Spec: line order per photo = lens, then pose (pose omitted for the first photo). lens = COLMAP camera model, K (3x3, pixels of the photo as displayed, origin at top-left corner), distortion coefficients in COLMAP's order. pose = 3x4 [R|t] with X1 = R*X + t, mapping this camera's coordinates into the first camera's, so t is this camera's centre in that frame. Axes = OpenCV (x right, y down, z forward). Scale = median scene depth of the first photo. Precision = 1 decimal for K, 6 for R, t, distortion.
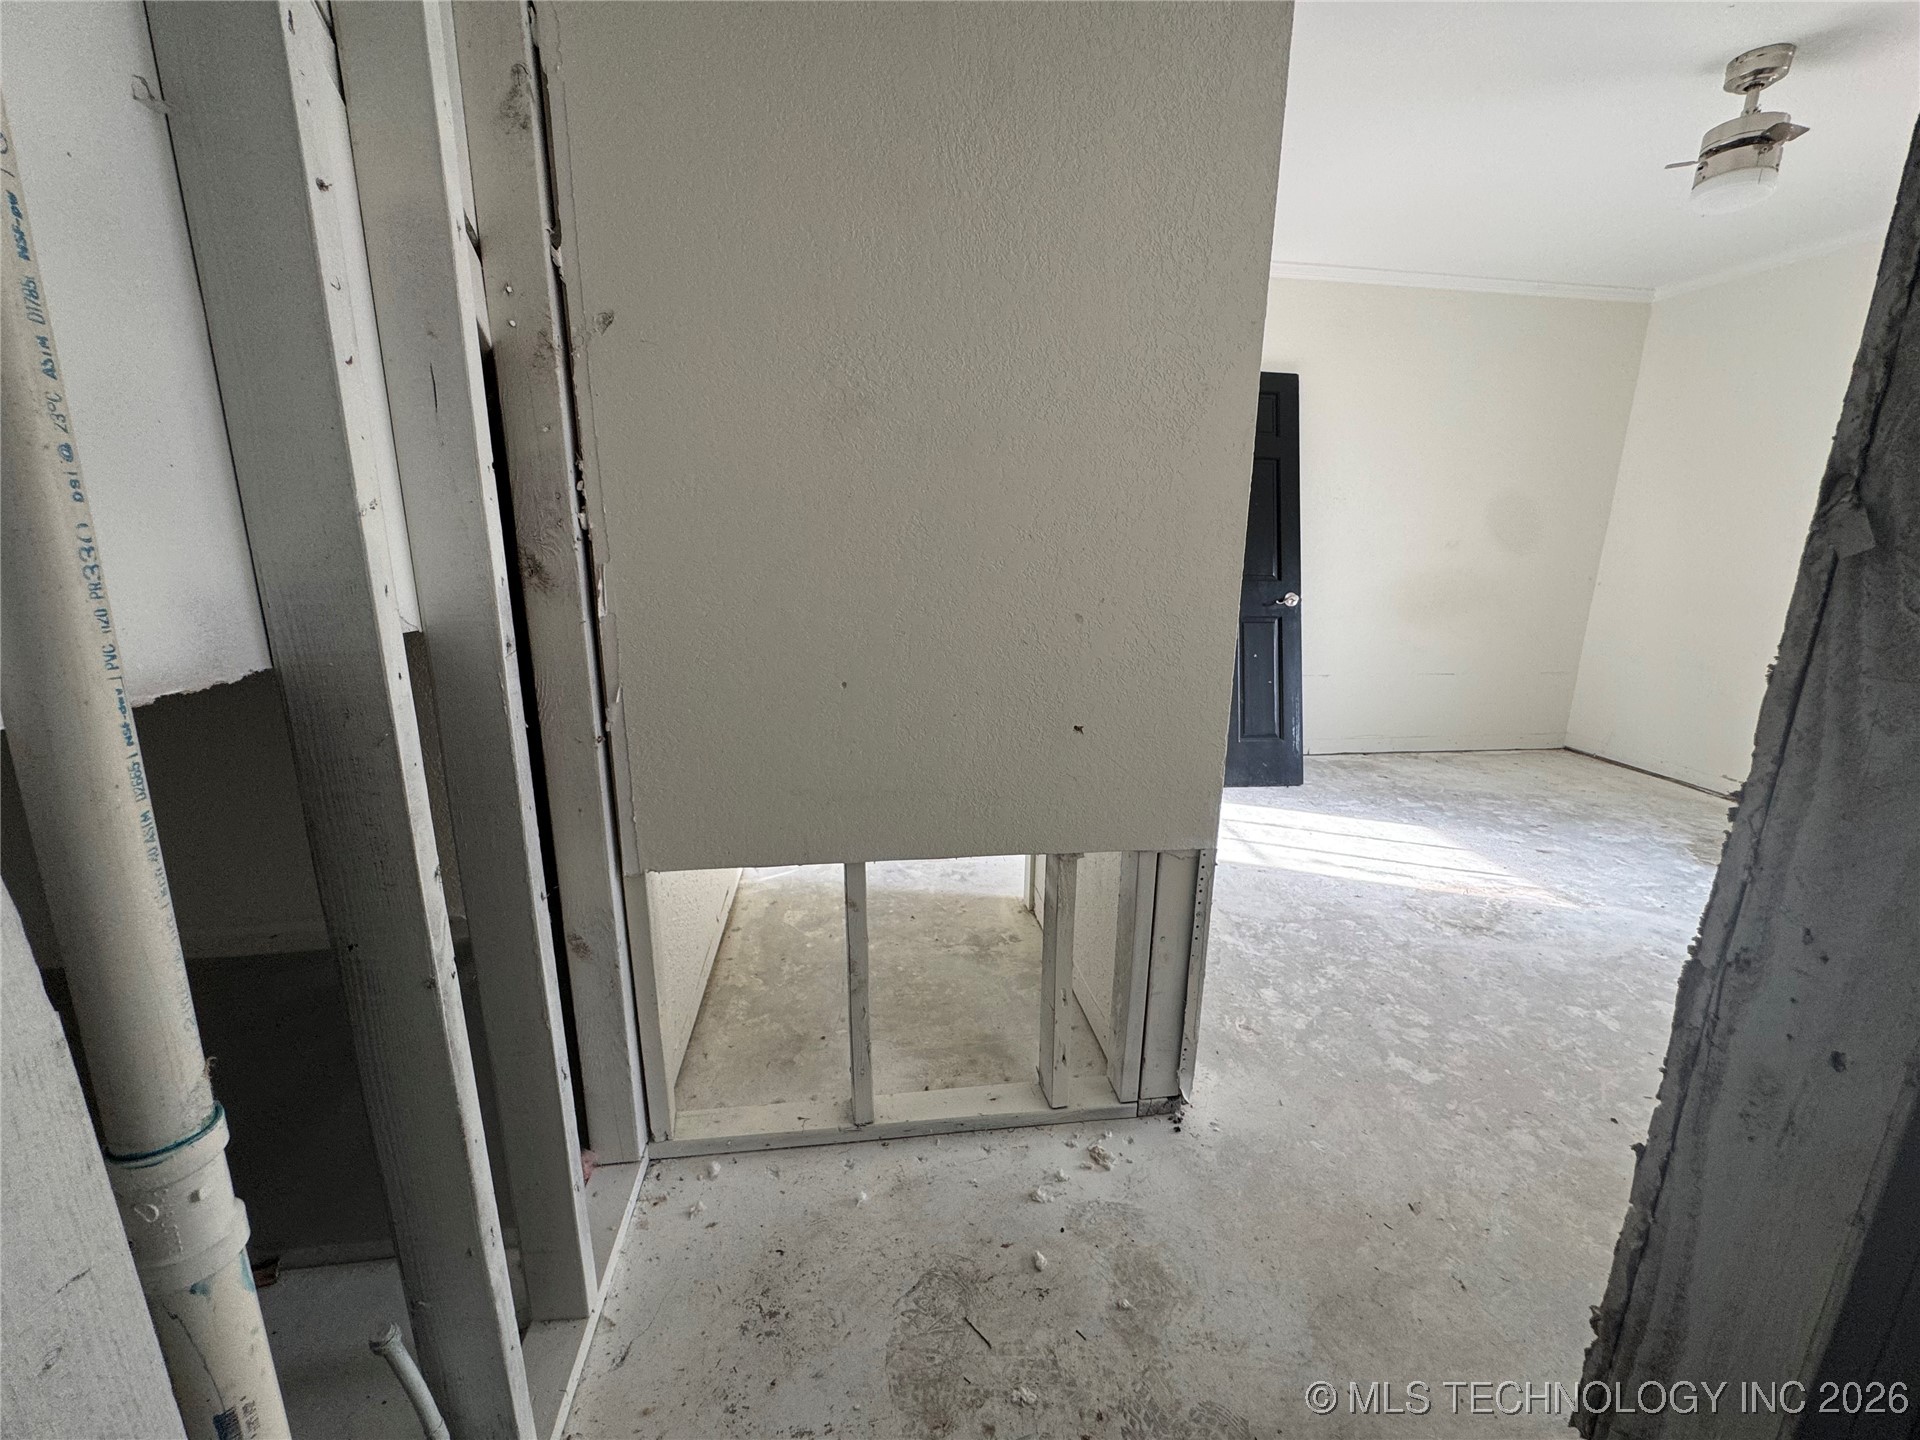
lens RADIAL K [[769.4, 0, 958.2], [0, 769.4, 719.5], [0, 0, 1]] dist [-0.002804, 0.000656]
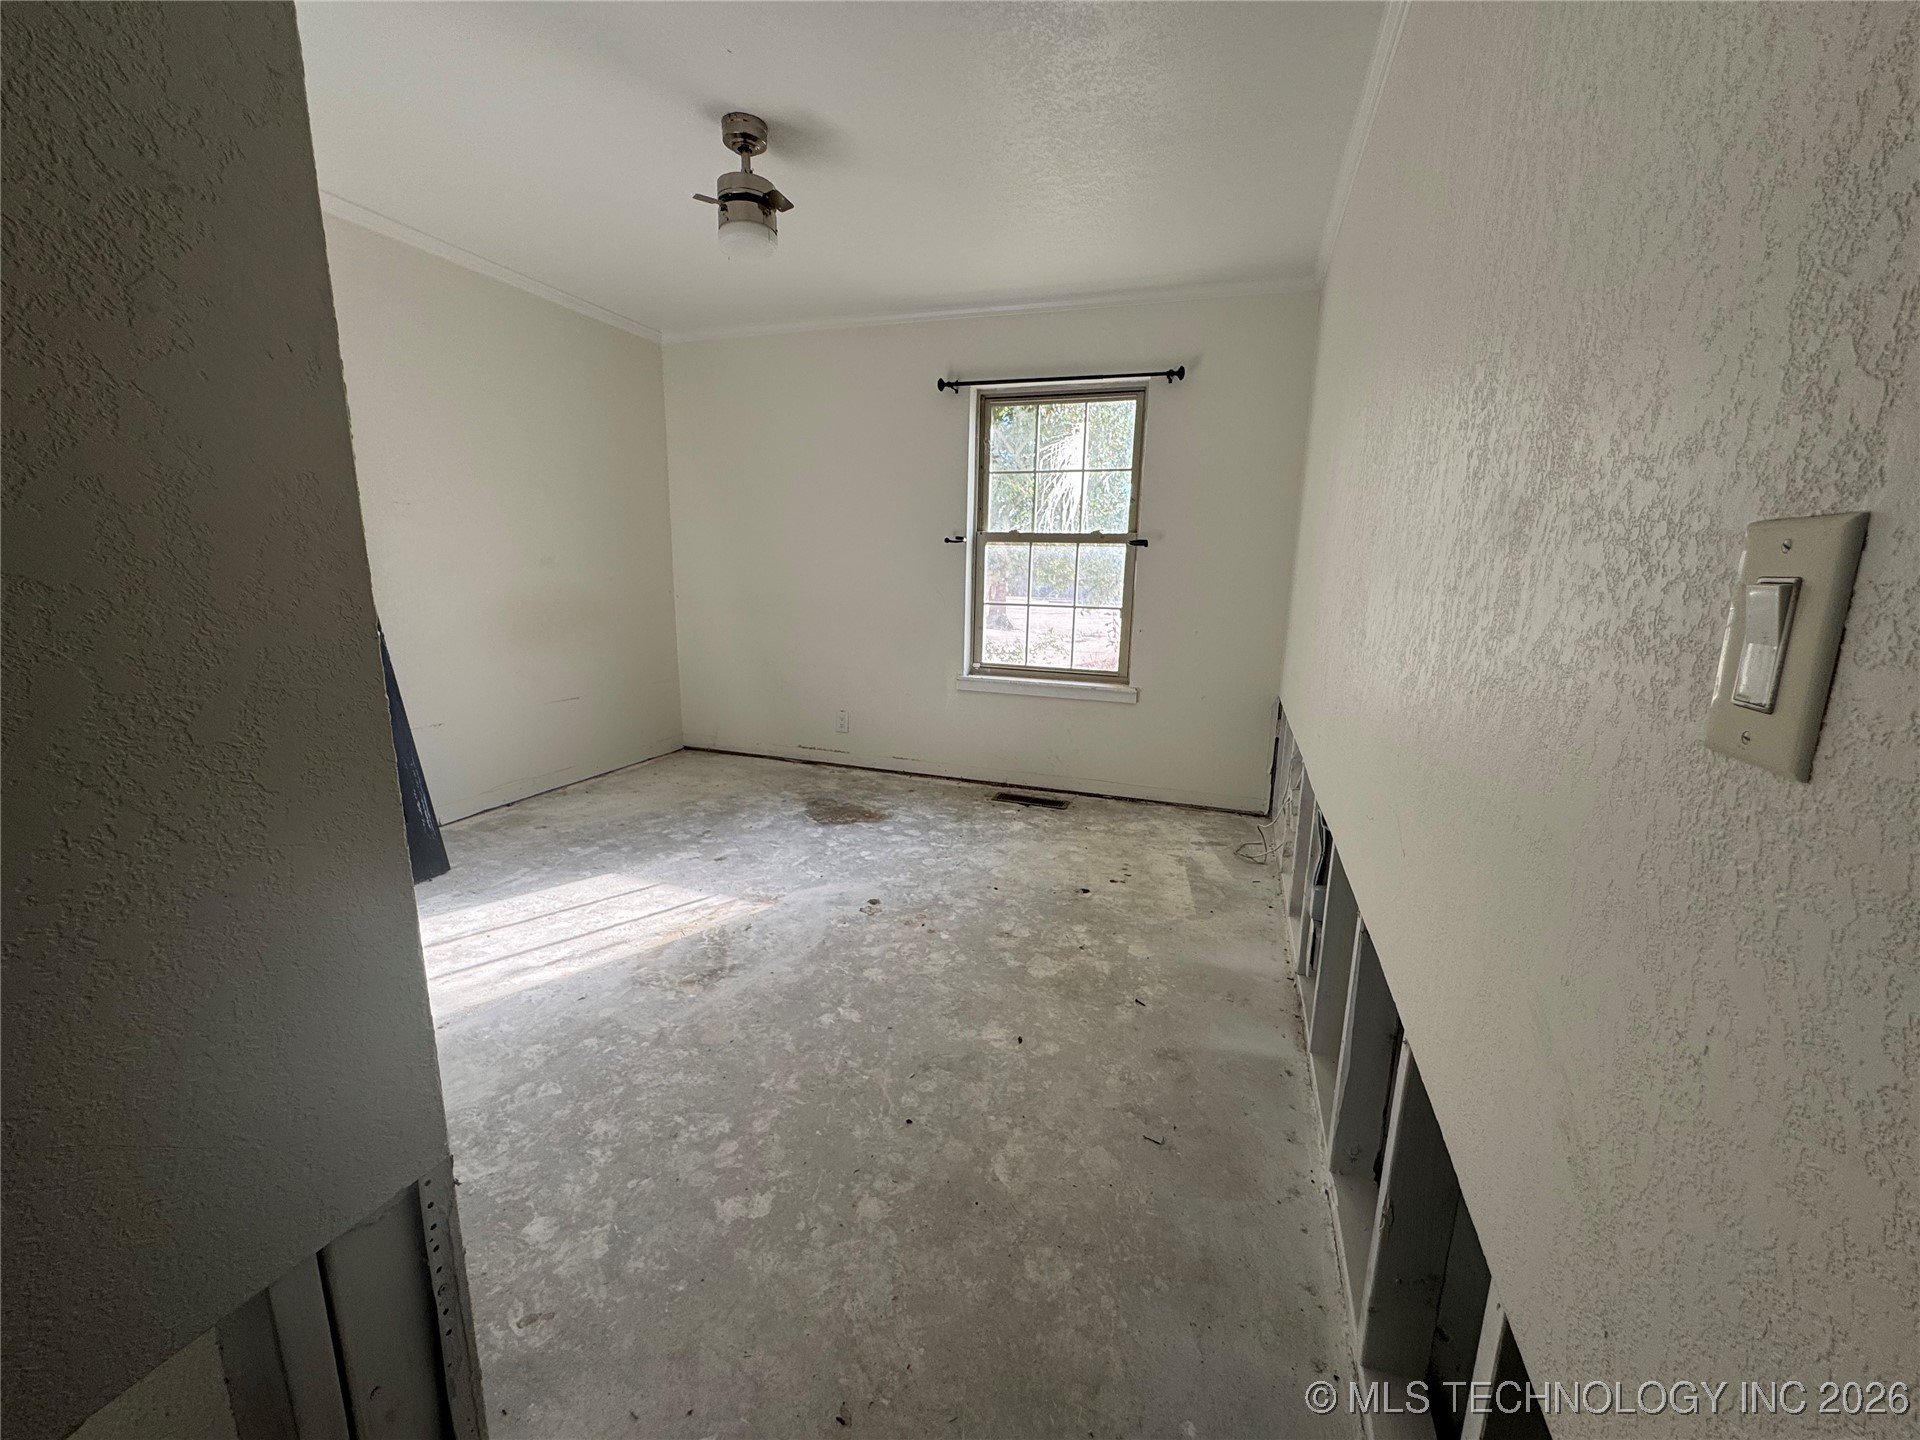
lens RADIAL K [[769.4, 0, 958.2], [0, 769.4, 719.5], [0, 0, 1]] dist [-0.002804, 0.000656]
pose [[0.459902, -0.179885, 0.869558, 0.051388], [0.196116, 0.975660, 0.098110, -0.053851], [-0.866042, 0.125413, 0.483986, 0.223330]]
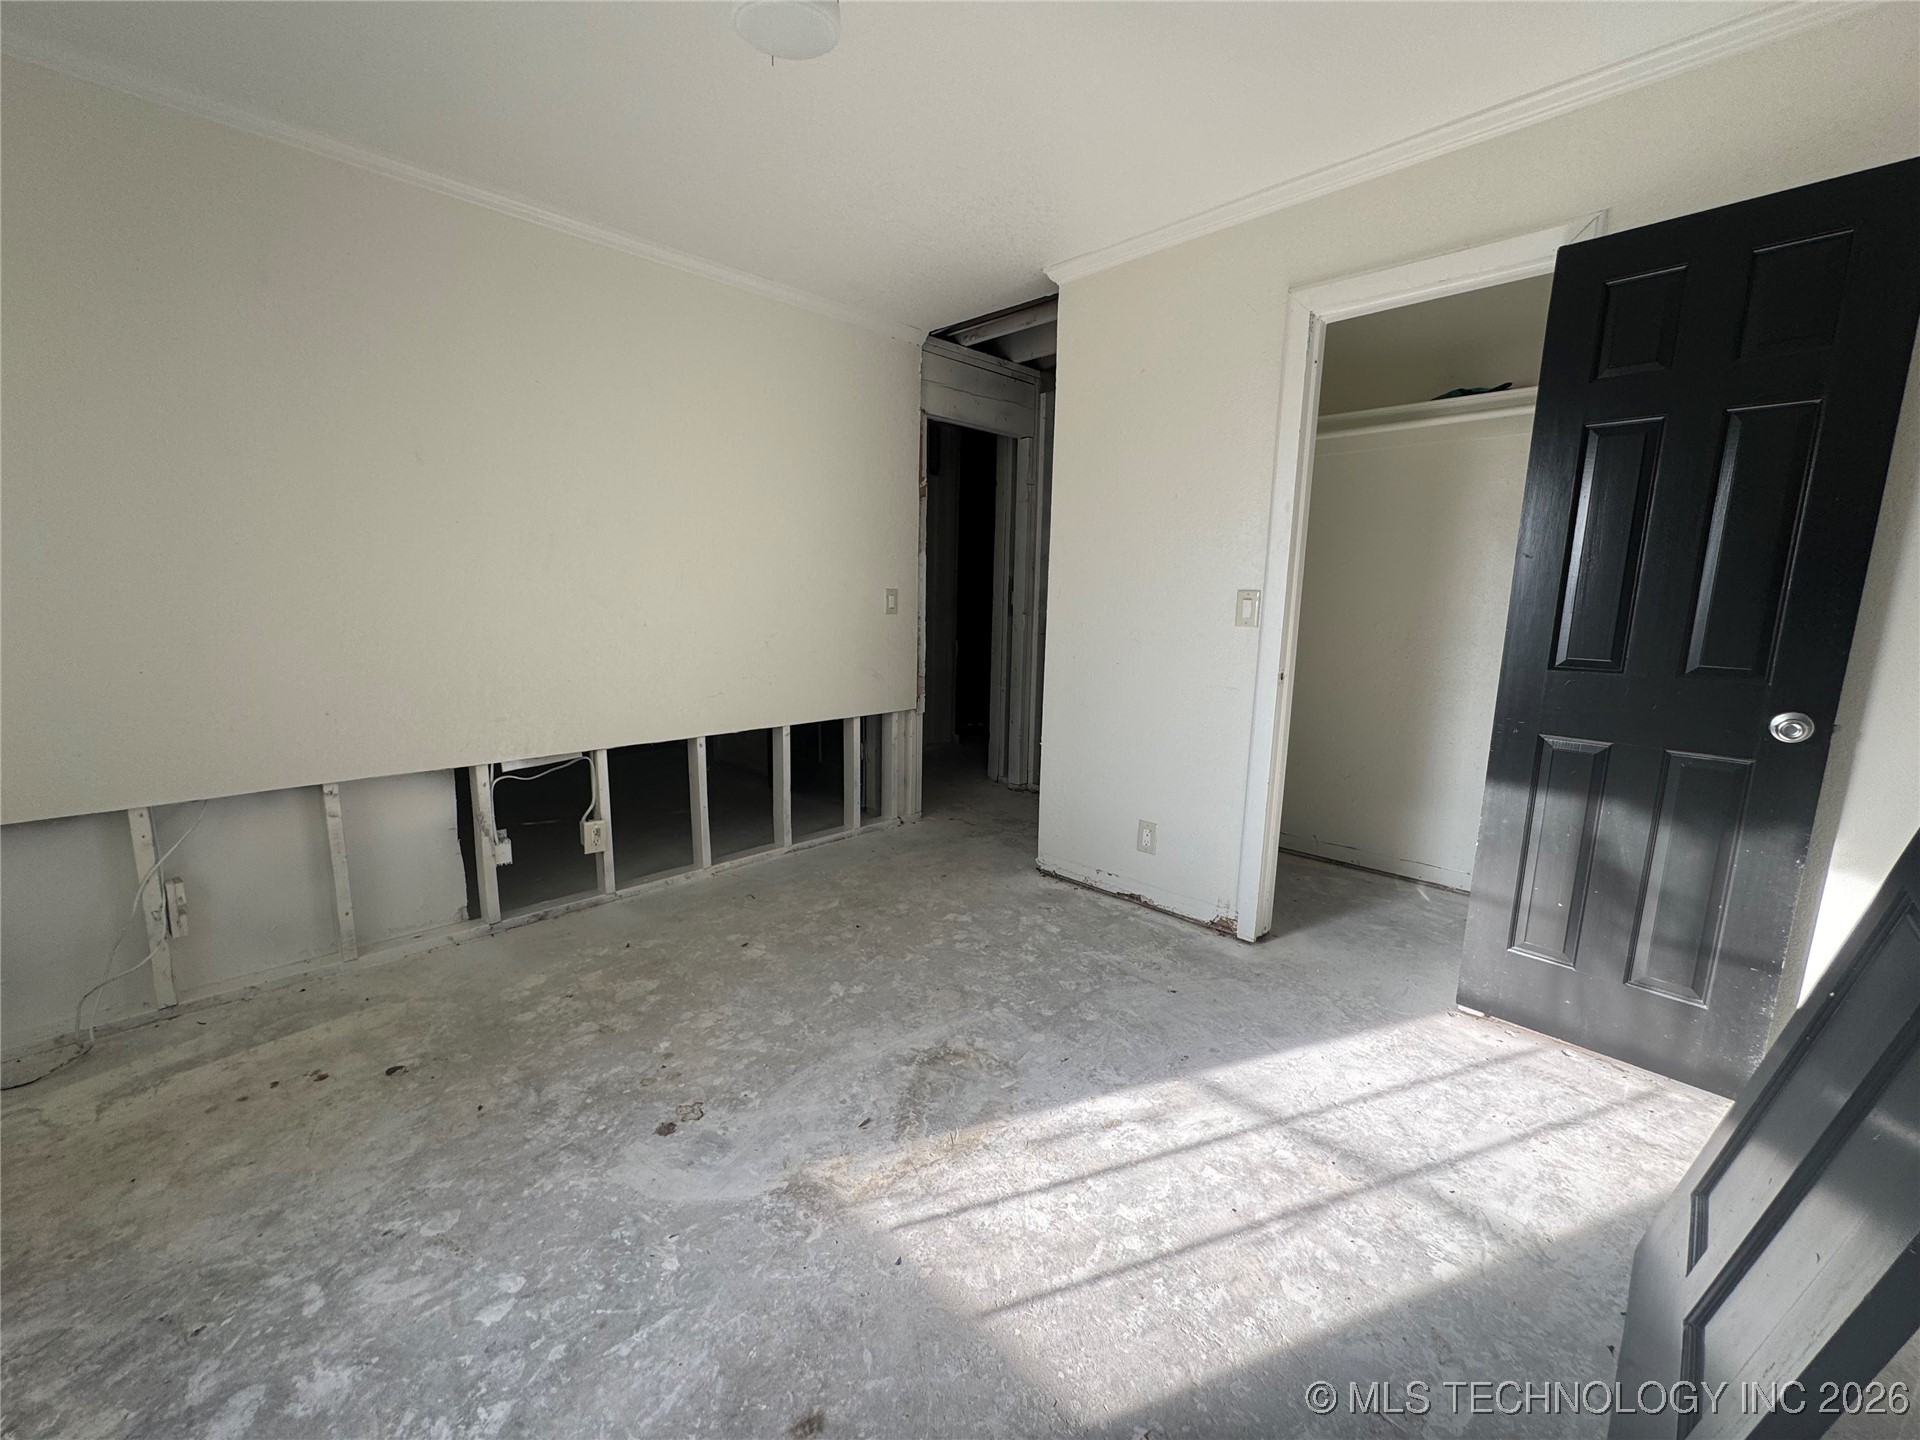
lens RADIAL K [[769.4, 0, 958.2], [0, 769.4, 719.5], [0, 0, 1]] dist [-0.002804, 0.000656]
pose [[-0.793413, 0.072320, -0.604372, 0.997902], [-0.170492, 0.926767, 0.334717, -0.310778], [0.584319, 0.368610, -0.722979, 1.307612]]
